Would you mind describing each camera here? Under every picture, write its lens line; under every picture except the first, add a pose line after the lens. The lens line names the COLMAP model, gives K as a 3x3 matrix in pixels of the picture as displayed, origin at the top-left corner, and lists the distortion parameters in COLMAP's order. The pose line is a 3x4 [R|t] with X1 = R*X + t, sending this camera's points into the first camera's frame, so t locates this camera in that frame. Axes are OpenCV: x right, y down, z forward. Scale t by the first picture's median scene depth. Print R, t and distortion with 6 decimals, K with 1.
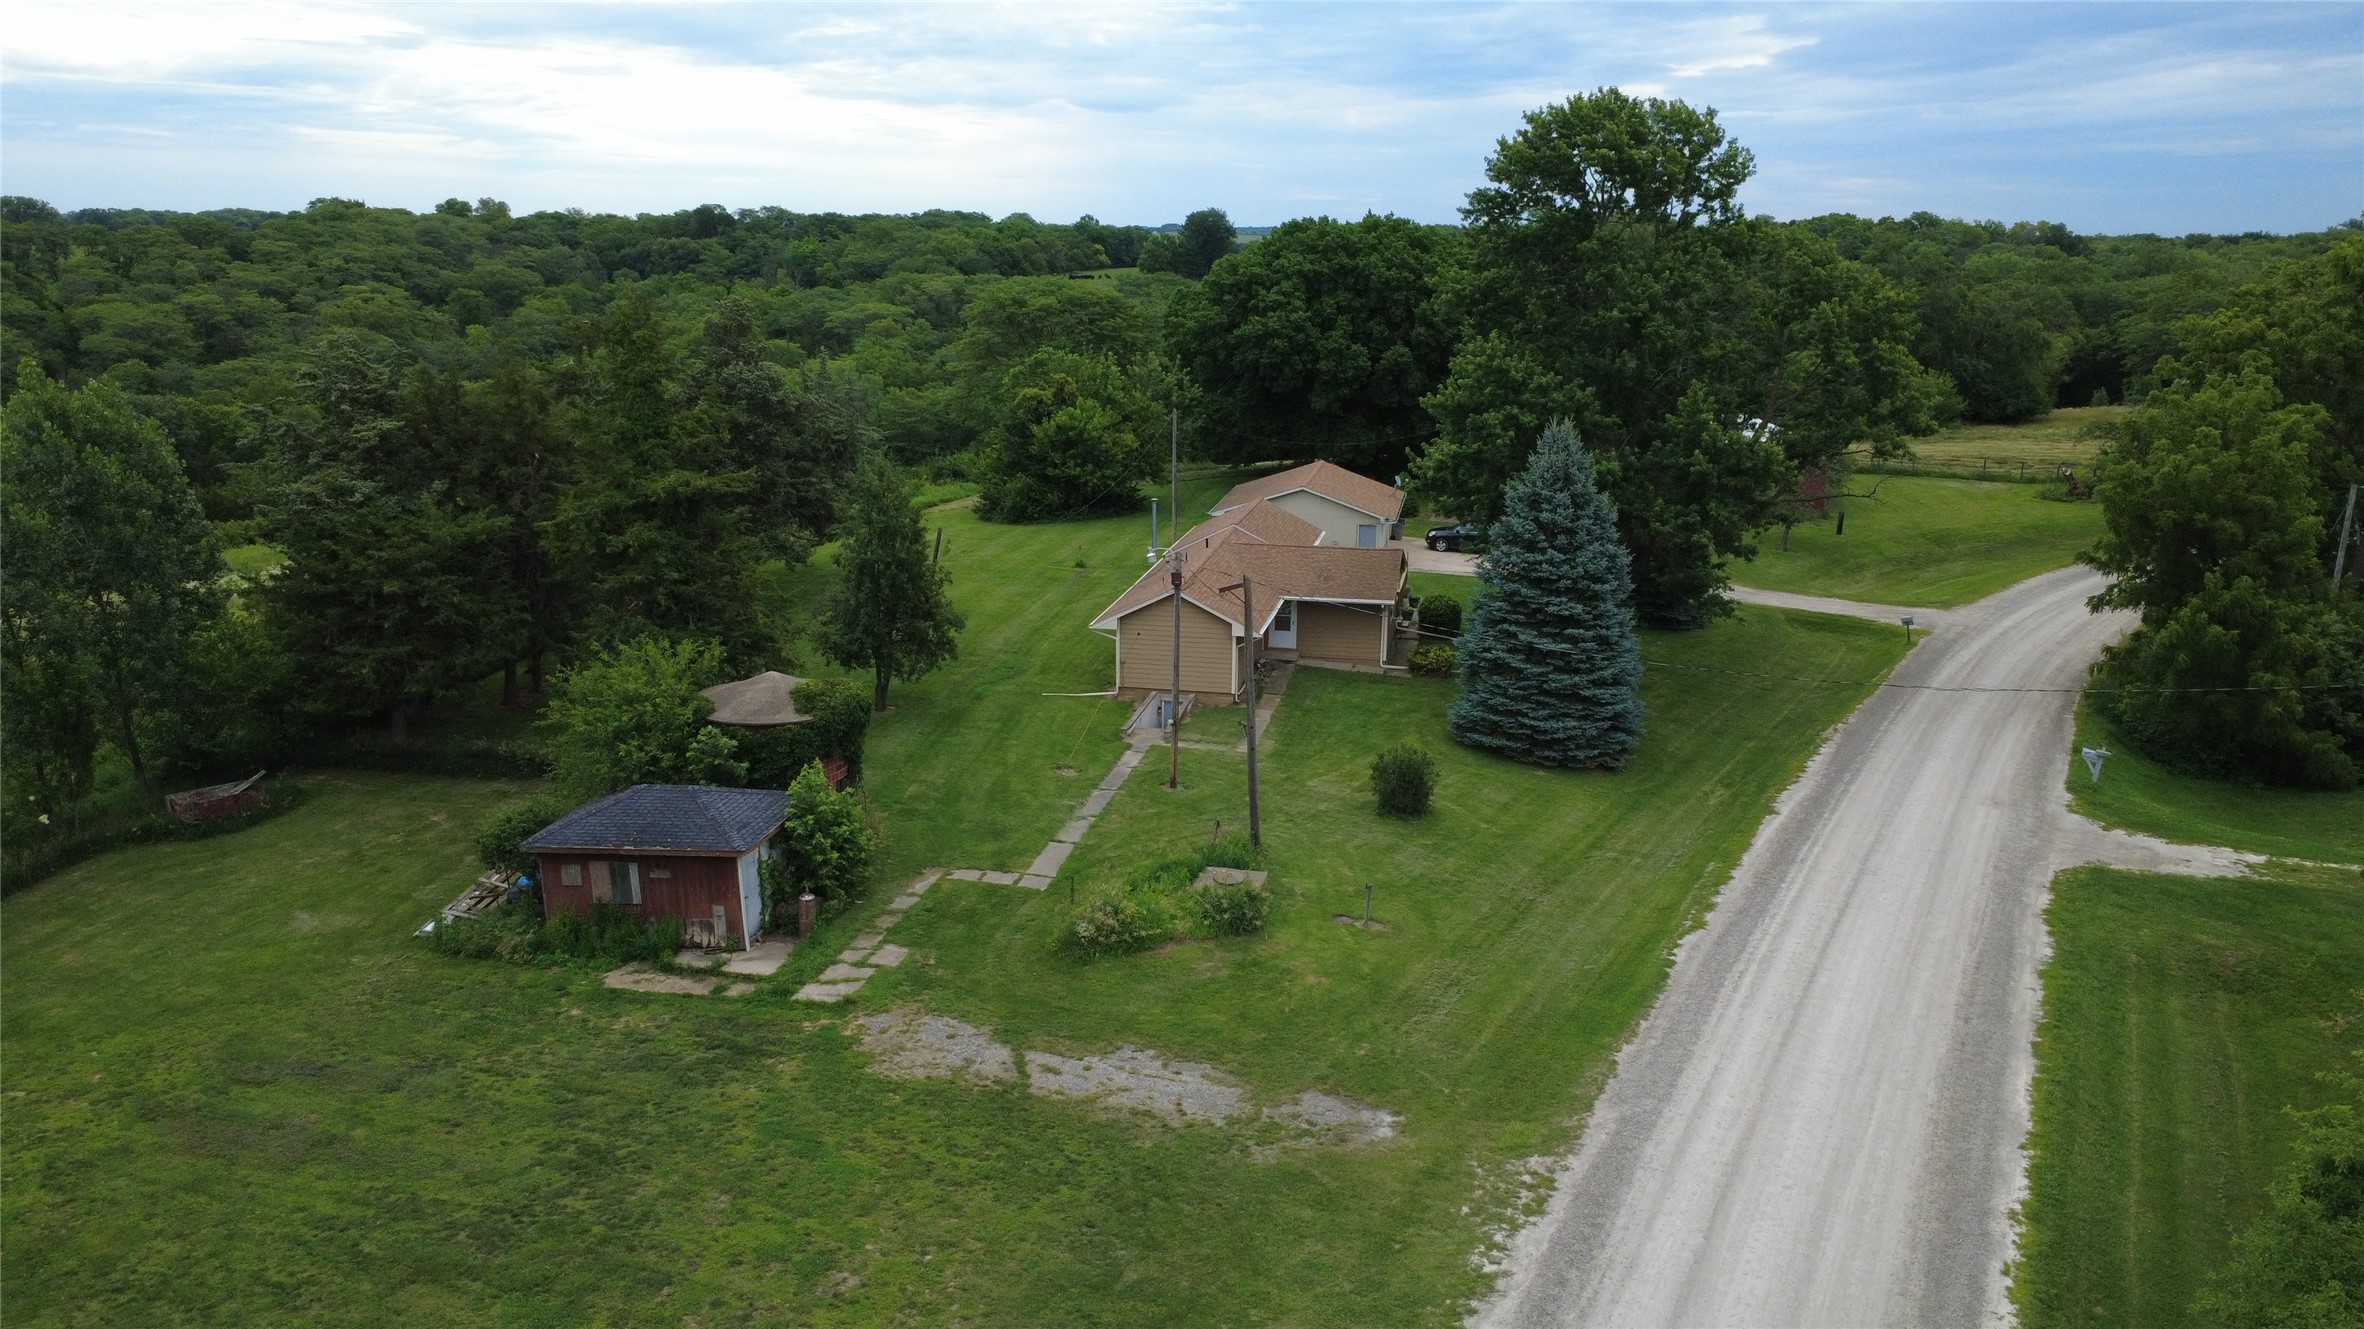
lens RADIAL K [[1726.8, 0, 1178.7], [0, 1726.8, 664.6], [0, 0, 1]] dist [0.001774, -0.001870]
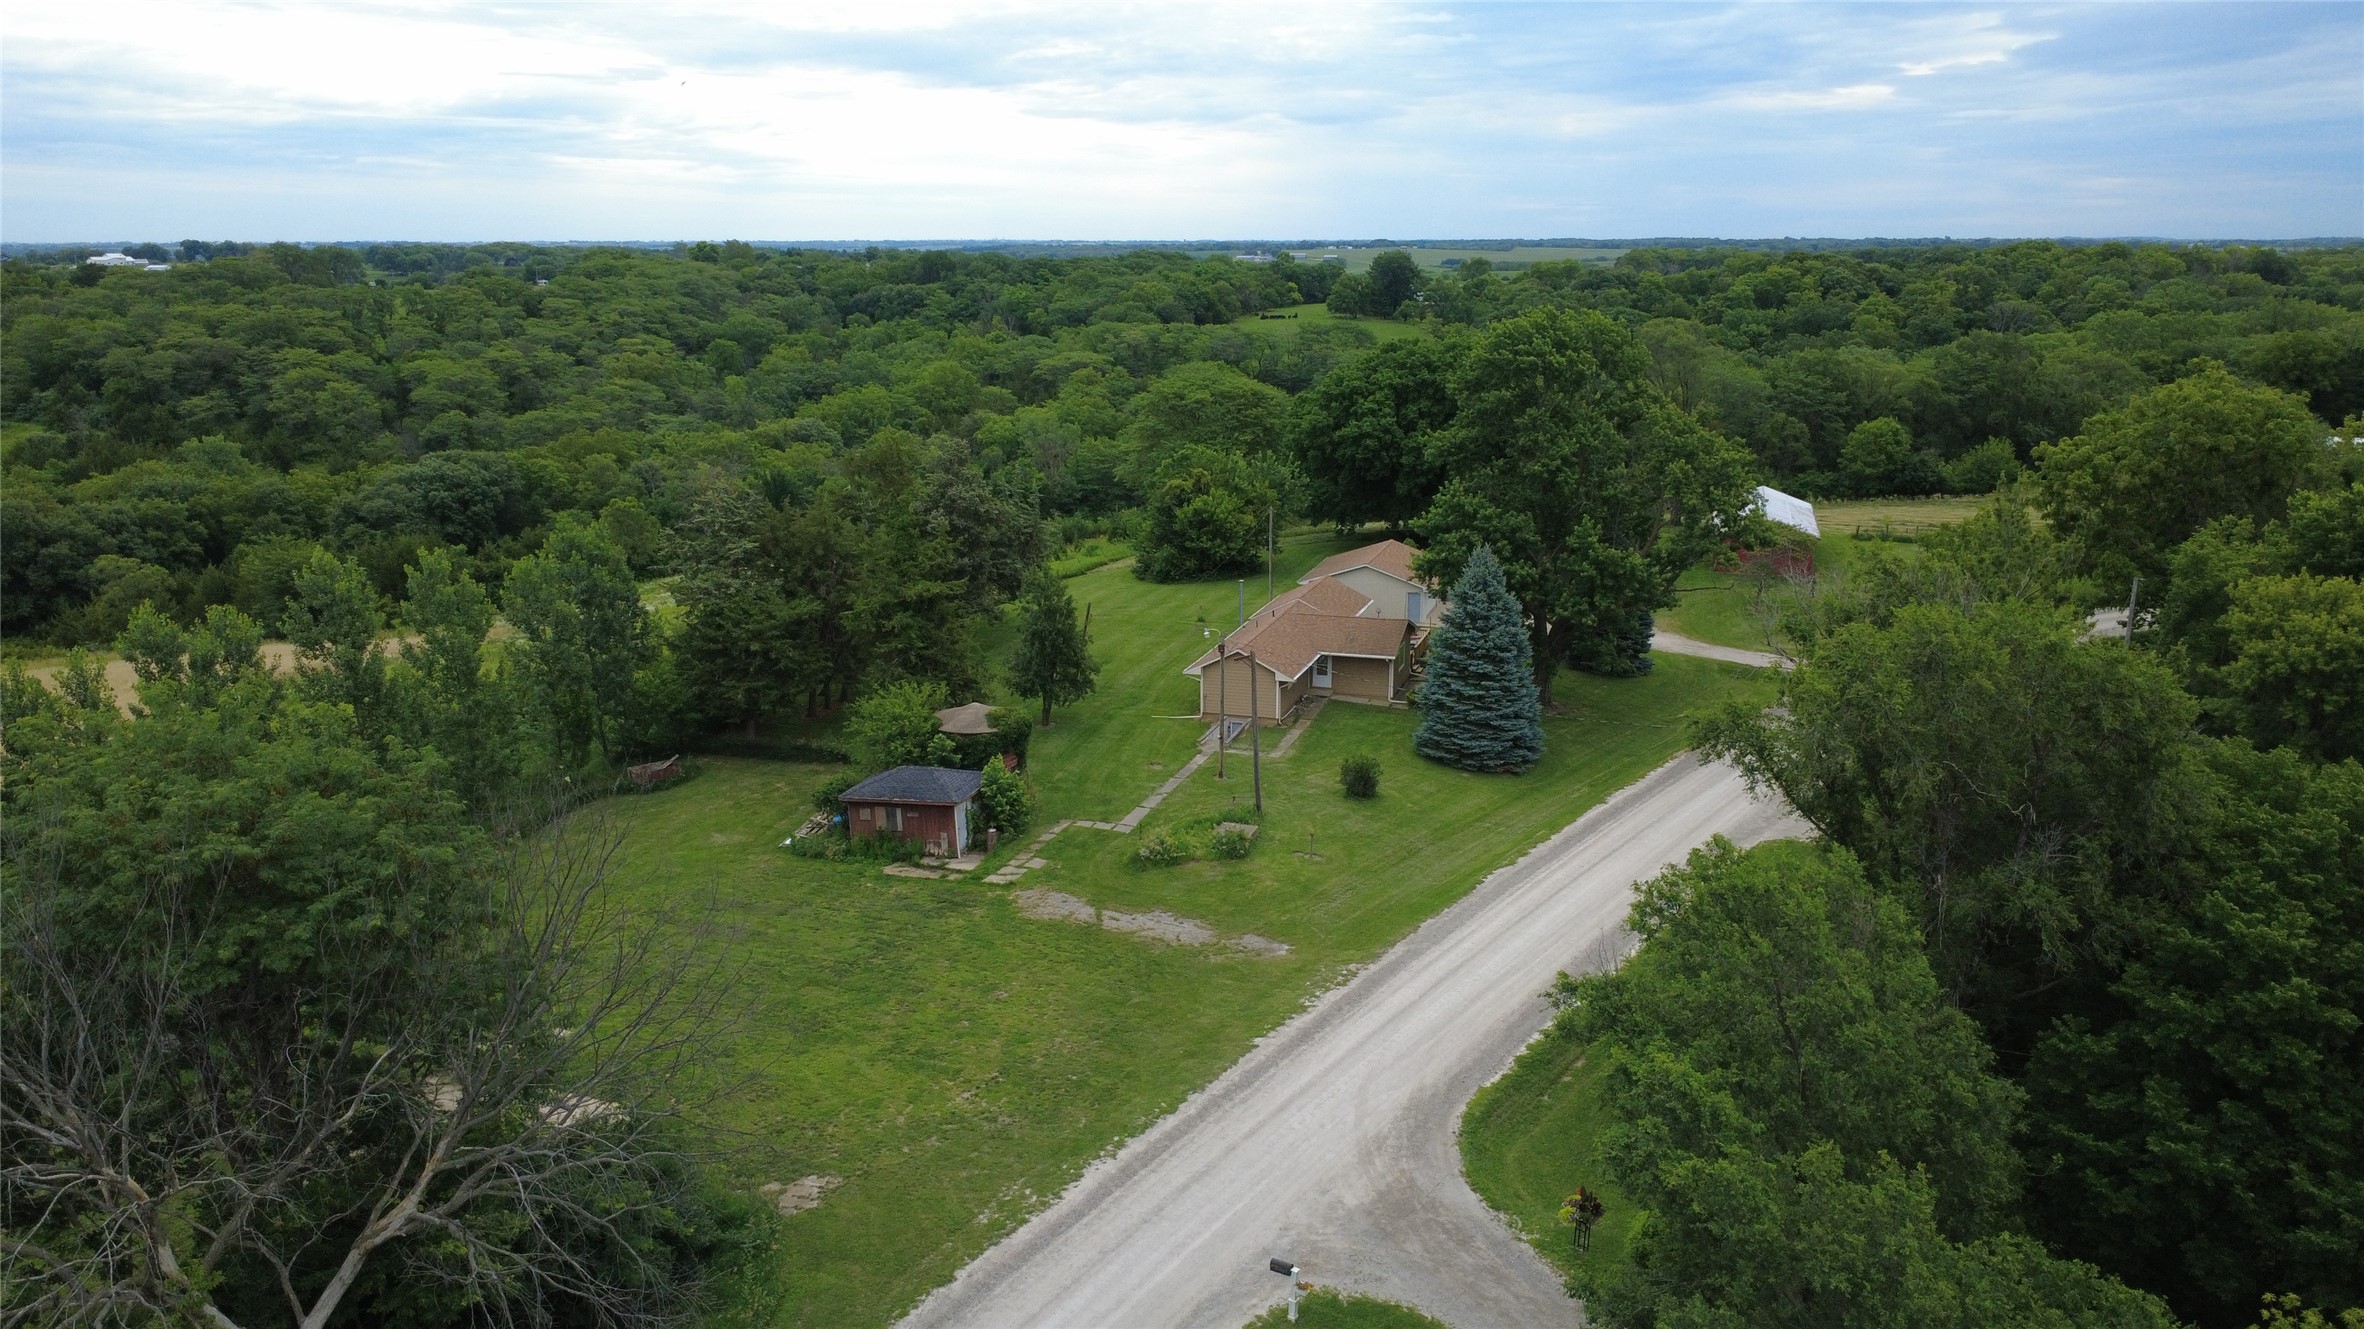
lens RADIAL K [[1726.8, 0, 1178.7], [0, 1726.8, 664.6], [0, 0, 1]] dist [0.001774, -0.001870]
pose [[0.992828, 0.015432, -0.118553, 0.136854], [-0.016246, 0.999851, -0.005899, -0.021940], [0.118444, 0.007782, 0.992930, -0.554955]]
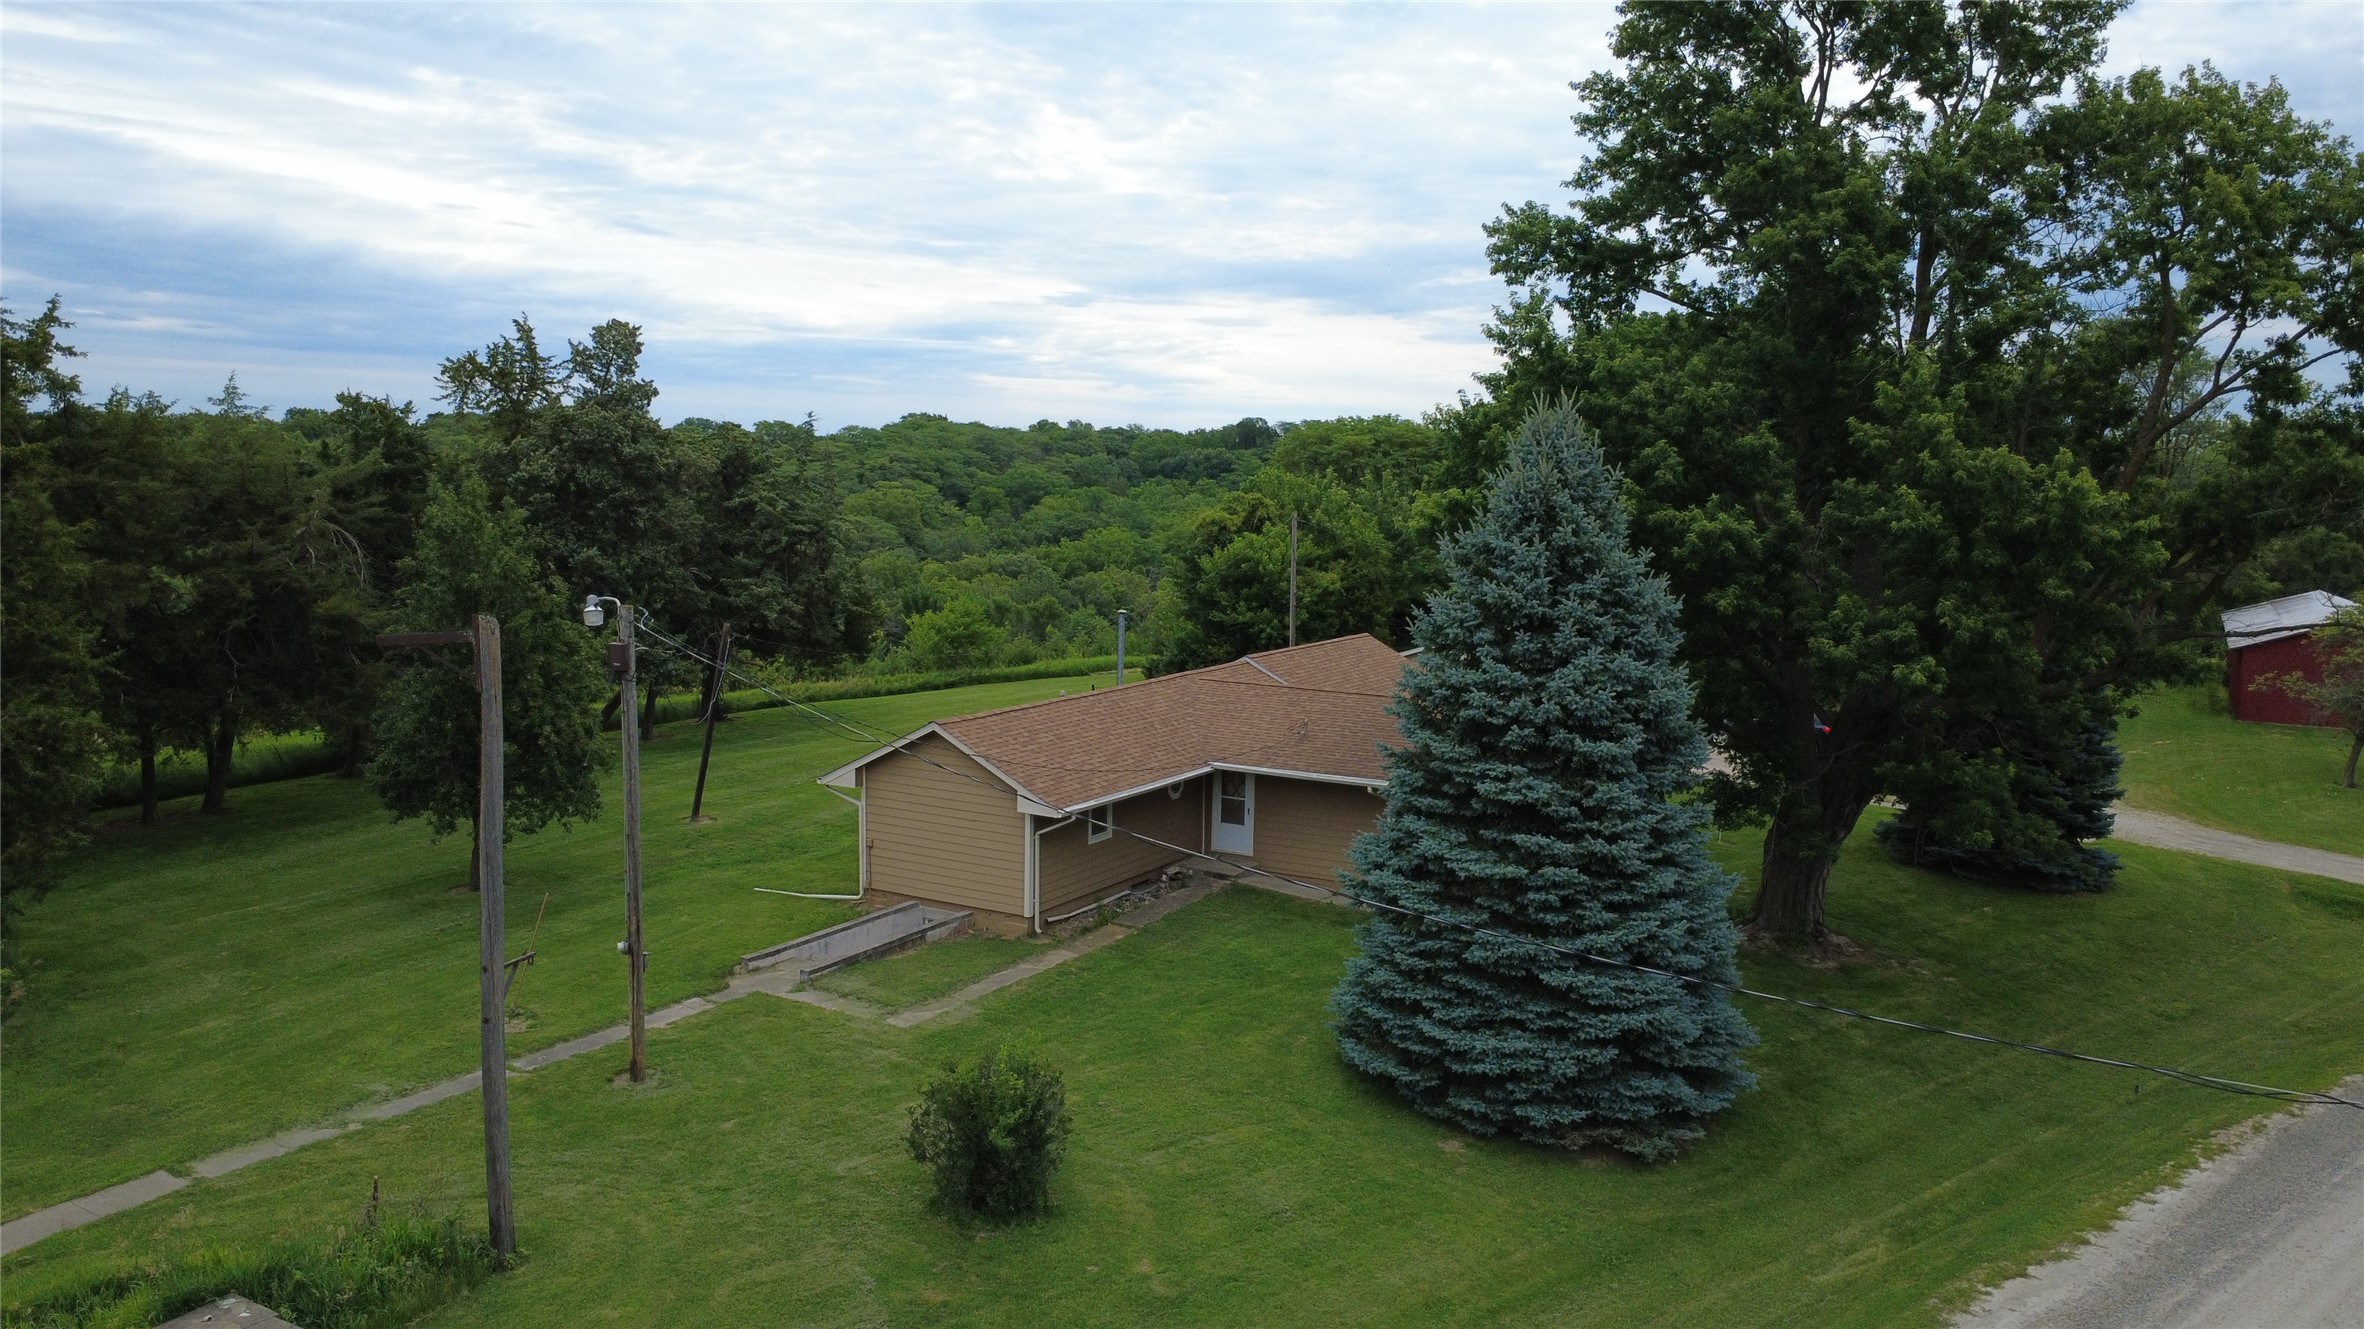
lens RADIAL K [[1726.8, 0, 1178.7], [0, 1726.8, 664.6], [0, 0, 1]] dist [0.001774, -0.001870]
pose [[0.942433, 0.045274, -0.331317, 0.286543], [-0.088657, 0.989165, -0.117016, -0.003349], [0.322430, 0.139653, 0.936235, 0.529518]]
